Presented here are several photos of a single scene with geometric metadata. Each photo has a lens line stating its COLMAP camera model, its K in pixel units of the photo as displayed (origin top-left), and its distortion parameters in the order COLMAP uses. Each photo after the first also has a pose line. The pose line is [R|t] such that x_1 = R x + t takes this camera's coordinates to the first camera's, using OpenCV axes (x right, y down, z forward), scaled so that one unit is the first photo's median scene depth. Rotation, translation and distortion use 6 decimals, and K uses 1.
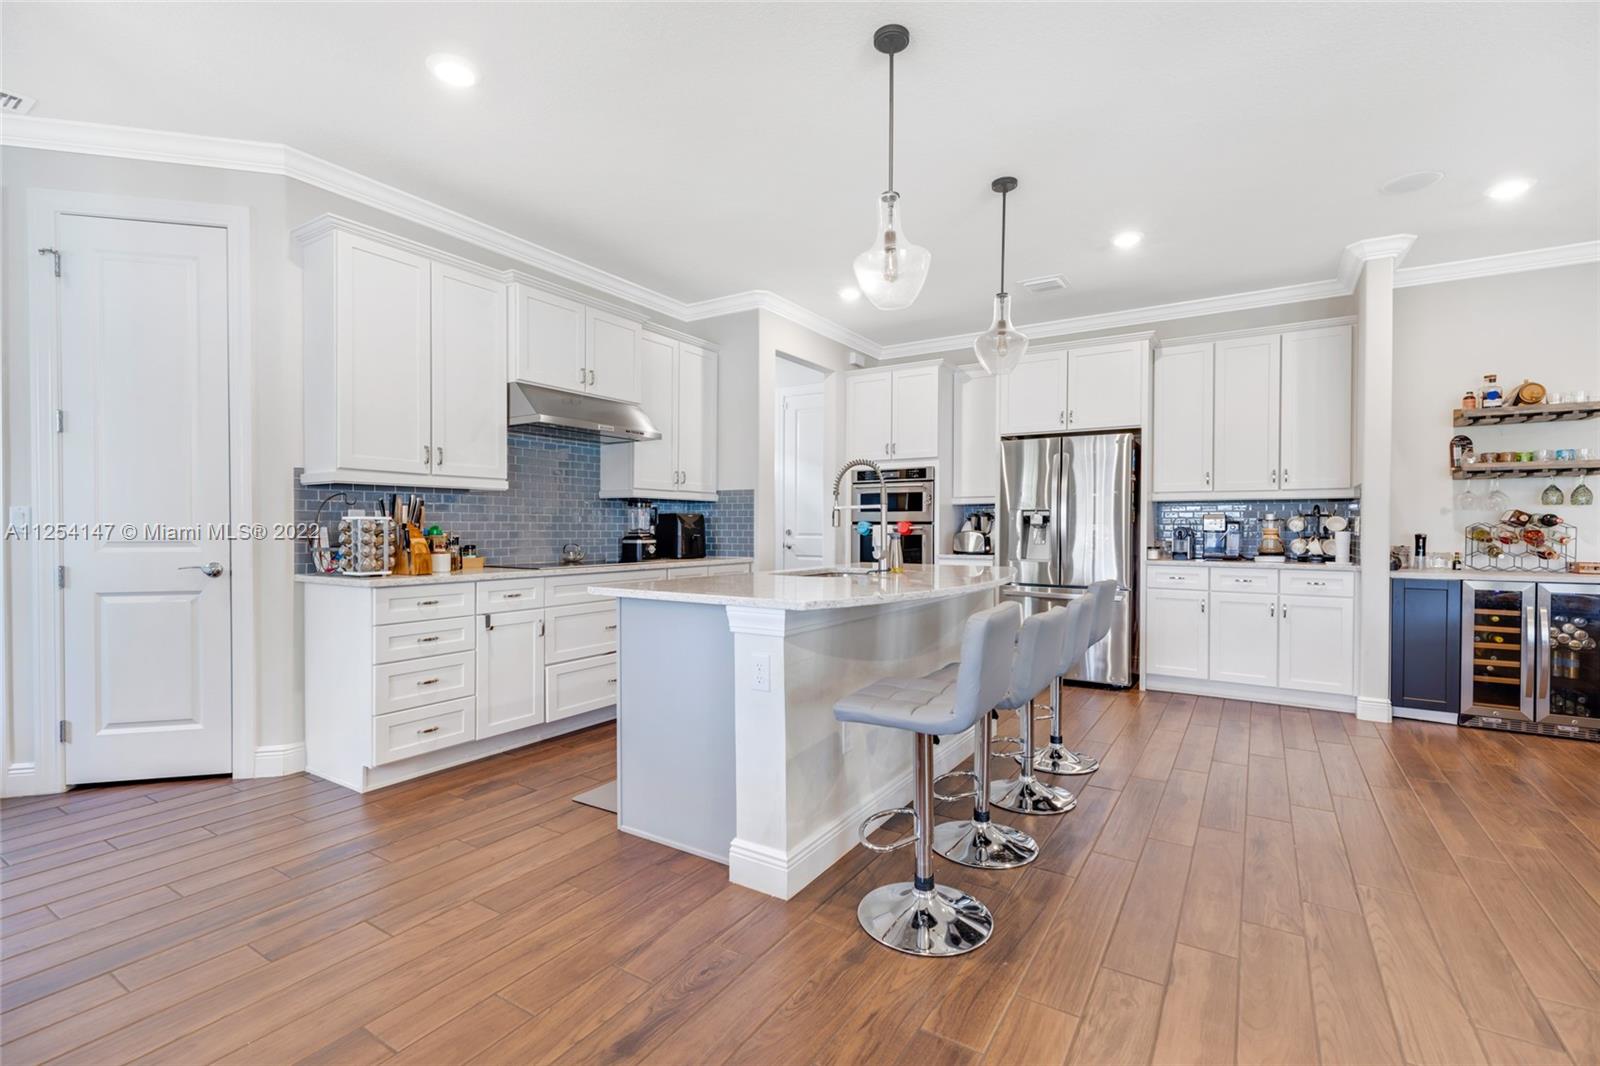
lens RADIAL K [[713.9, 0, 804.9], [0, 713.9, 534.3], [0, 0, 1]] dist [0.003192, -0.000116]
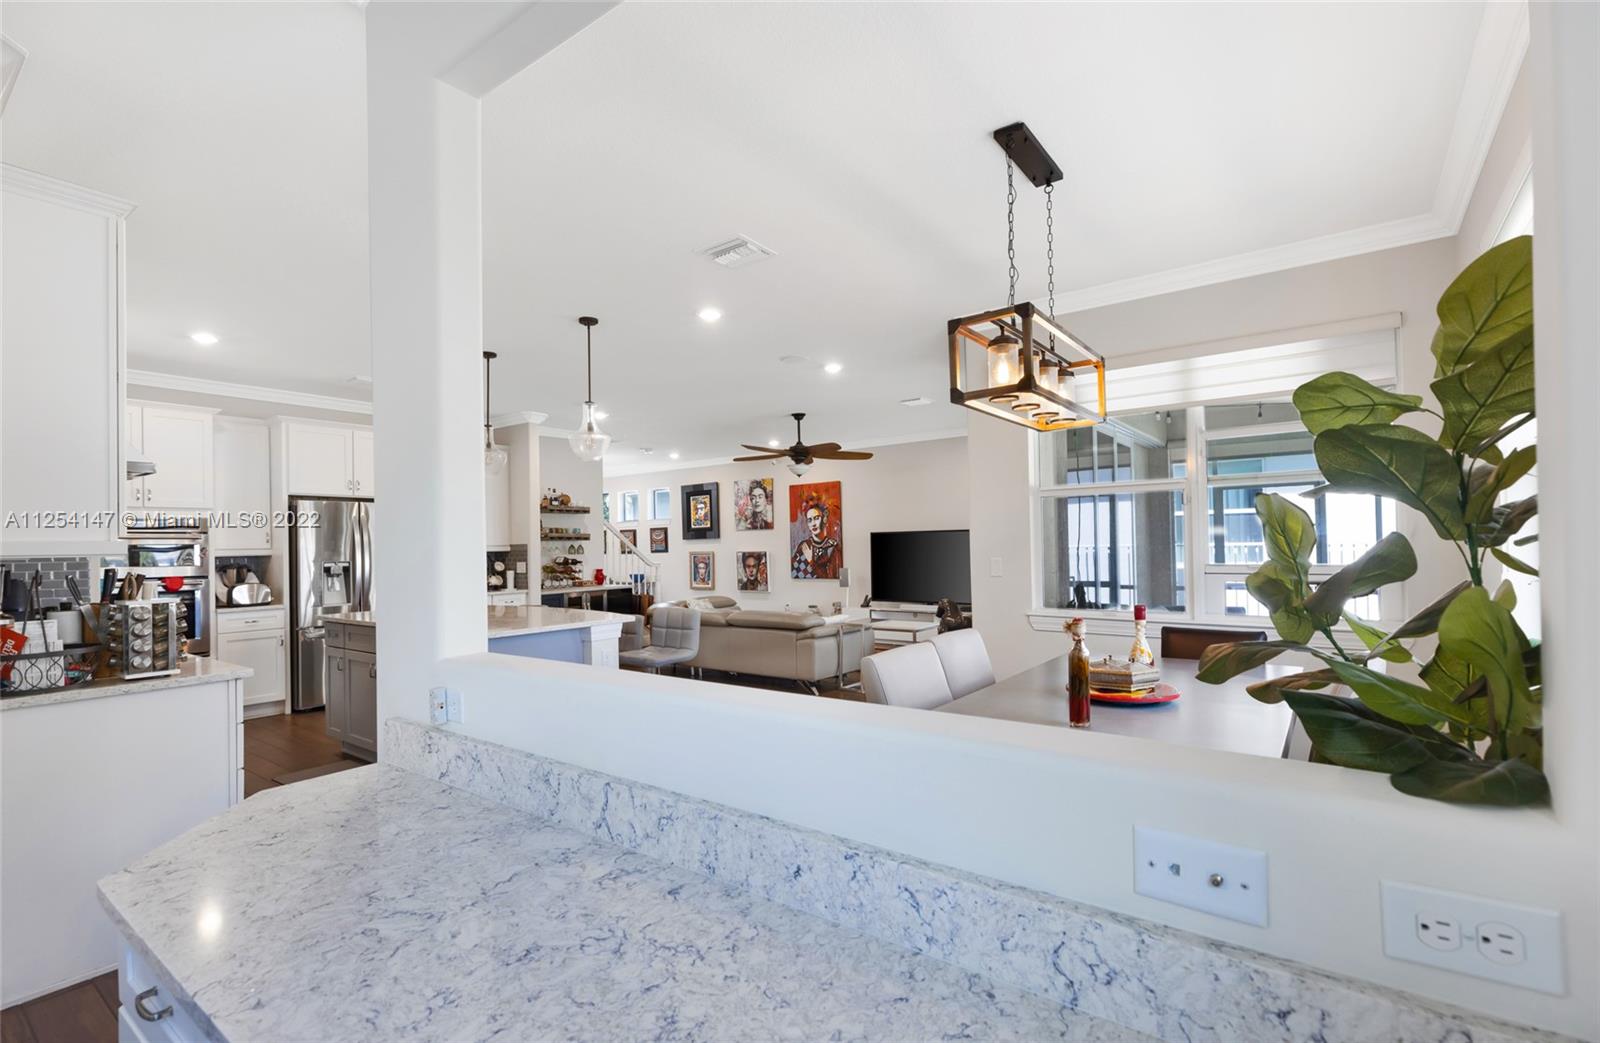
lens RADIAL K [[743.5, 0, 800.7], [0, 743.5, 533.1], [0, 0, 1]] dist [-0.000168, 0.000007]
pose [[0.074102, 0.011881, 0.997180, -1.042386], [0.025504, 0.999579, -0.013804, -0.055185], [-0.996924, 0.026455, 0.073768, 0.178948]]
